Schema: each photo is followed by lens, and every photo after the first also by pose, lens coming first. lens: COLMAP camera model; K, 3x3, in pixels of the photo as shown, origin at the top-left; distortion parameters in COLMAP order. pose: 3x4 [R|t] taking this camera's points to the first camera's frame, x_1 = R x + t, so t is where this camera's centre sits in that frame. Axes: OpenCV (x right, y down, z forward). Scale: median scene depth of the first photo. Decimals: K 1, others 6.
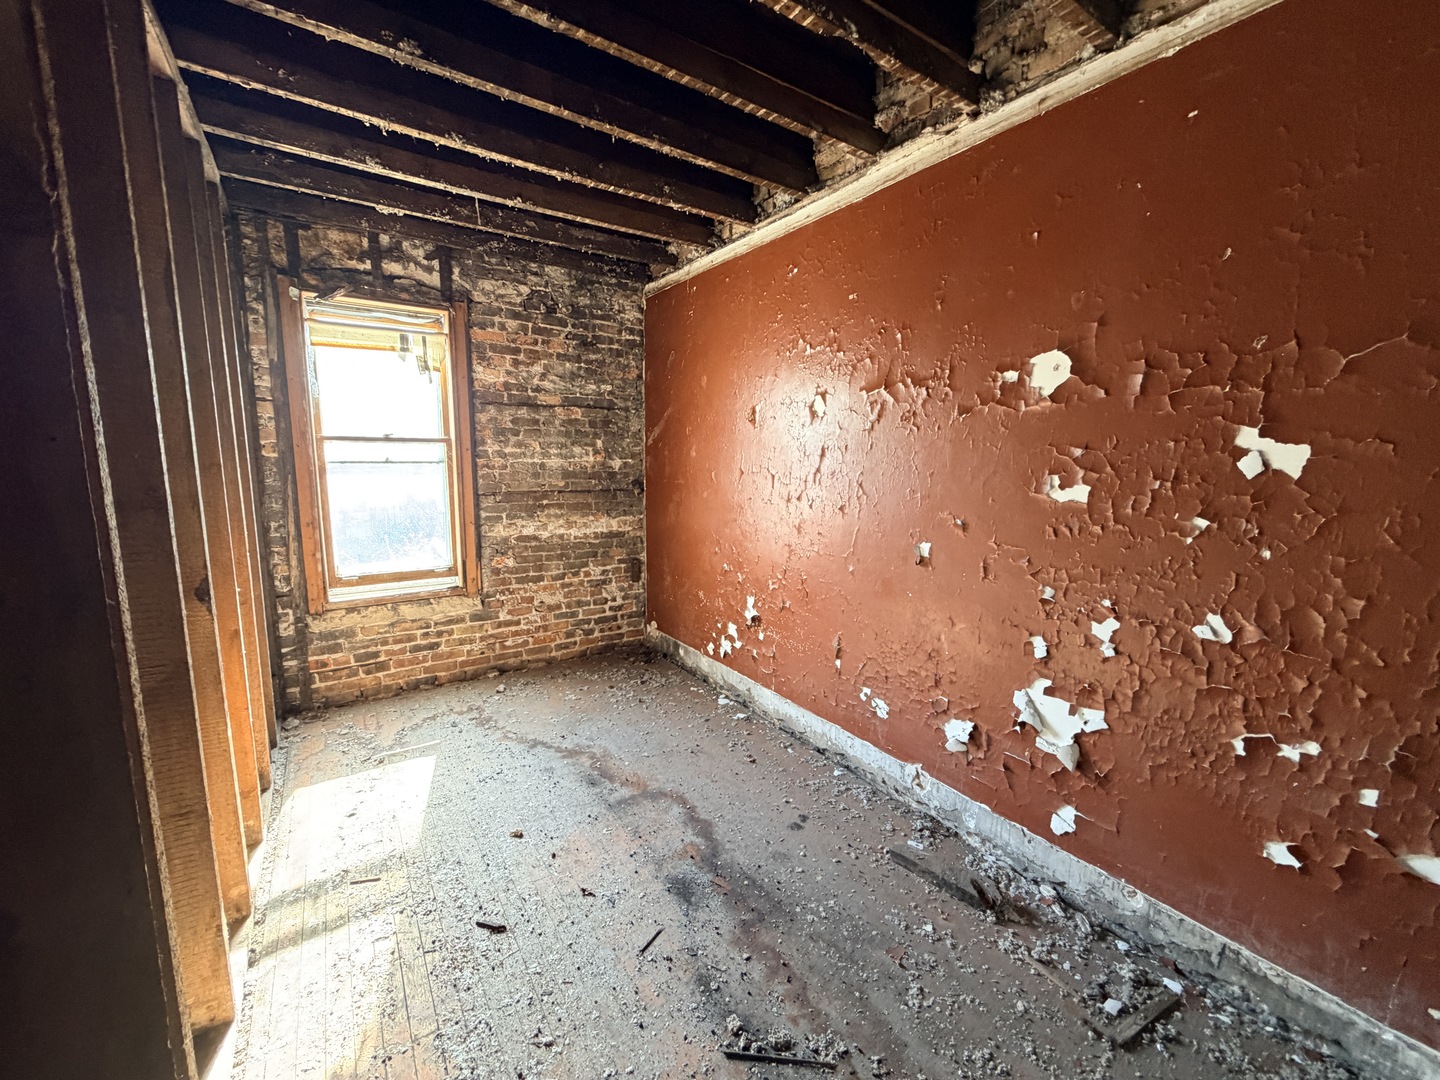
lens RADIAL K [[577.8, 0, 718.9], [0, 577.8, 539.7], [0, 0, 1]] dist [0.001490, 0.000006]
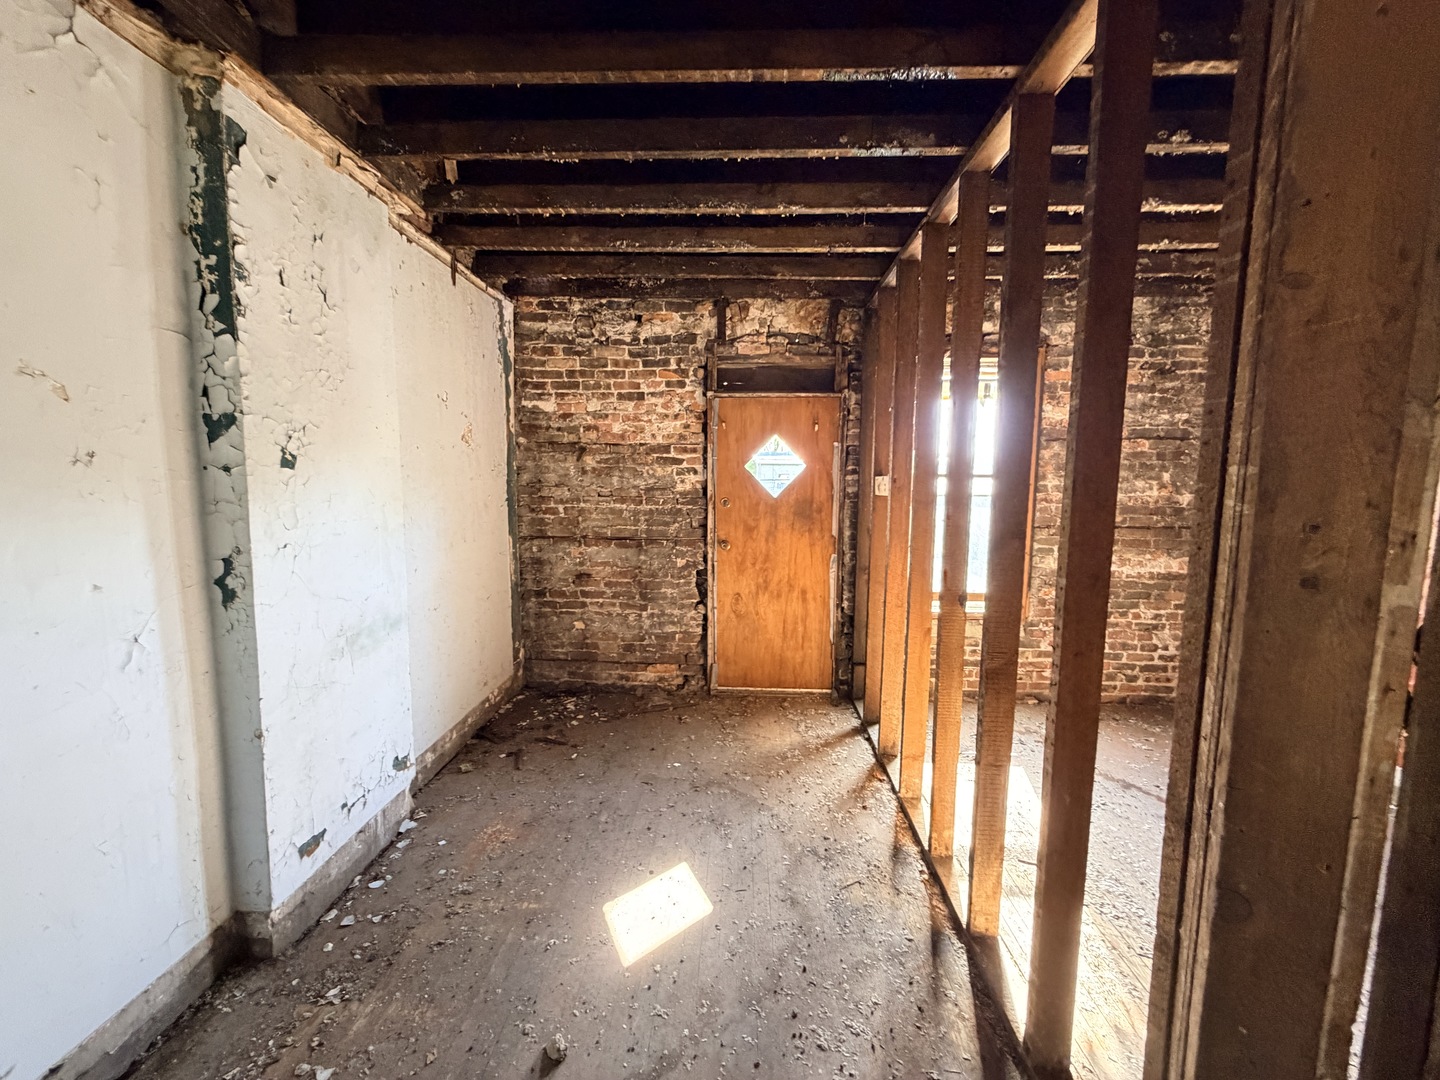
lens RADIAL K [[577.8, 0, 718.1], [0, 577.8, 539.6], [0, 0, 1]] dist [0.001490, 0.000006]
pose [[0.799148, 0.059769, -0.598156, -0.222877], [-0.086221, 0.996153, -0.015656, 0.009566], [0.594919, 0.064085, 0.801227, -0.161657]]
